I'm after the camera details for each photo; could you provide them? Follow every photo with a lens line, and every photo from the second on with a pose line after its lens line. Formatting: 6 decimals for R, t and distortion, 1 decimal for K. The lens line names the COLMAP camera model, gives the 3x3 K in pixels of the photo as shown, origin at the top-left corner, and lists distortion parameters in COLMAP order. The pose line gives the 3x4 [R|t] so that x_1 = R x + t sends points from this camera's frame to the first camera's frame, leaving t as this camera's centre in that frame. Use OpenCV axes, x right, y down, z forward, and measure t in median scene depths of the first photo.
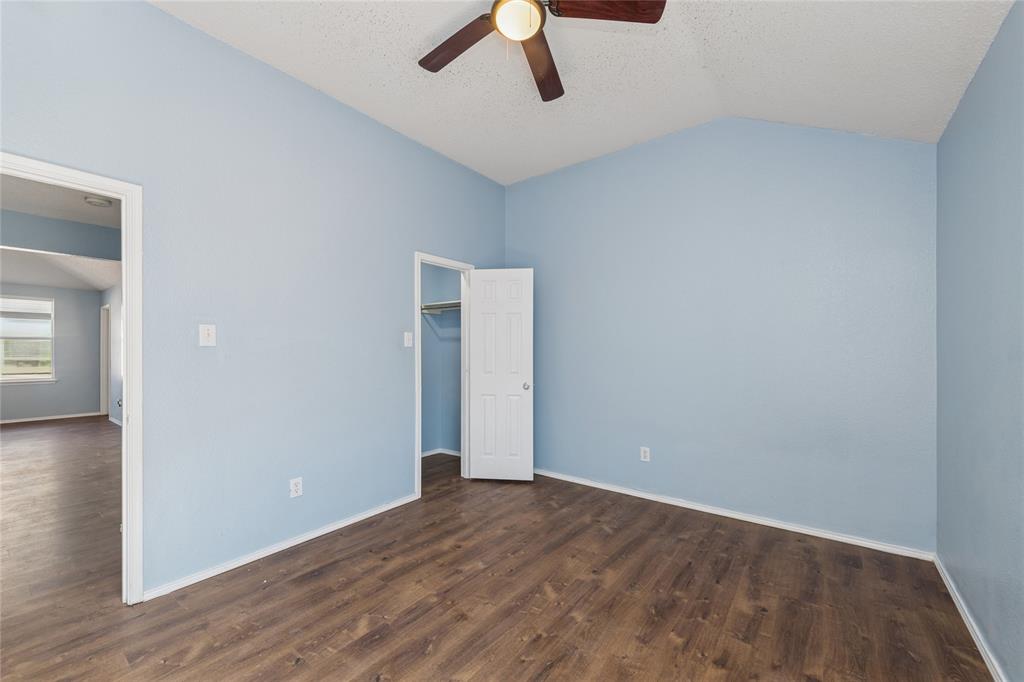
lens RADIAL K [[401.4, 0, 500.5], [0, 401.4, 346.4], [0, 0, 1]] dist [0.009358, -0.003190]
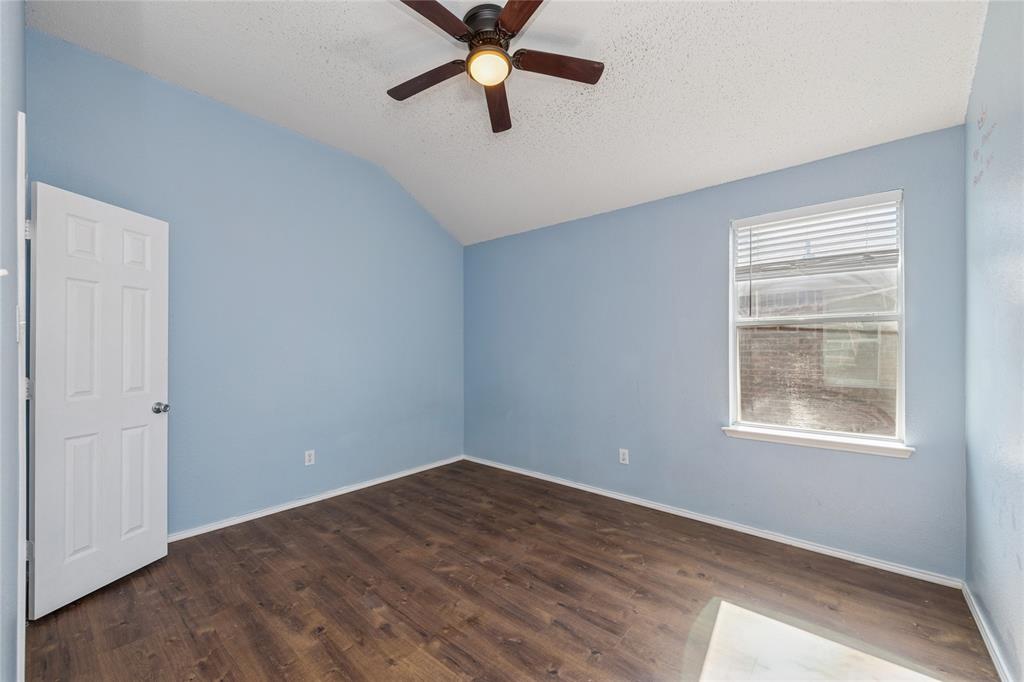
lens RADIAL K [[401.4, 0, 510.5], [0, 401.4, 345.6], [0, 0, 1]] dist [0.009358, -0.003190]
pose [[0.055965, 0.010151, 0.998381, -0.836419], [-0.005952, 0.999934, -0.009833, 0.005531], [-0.998415, -0.005392, 0.056022, 0.660631]]
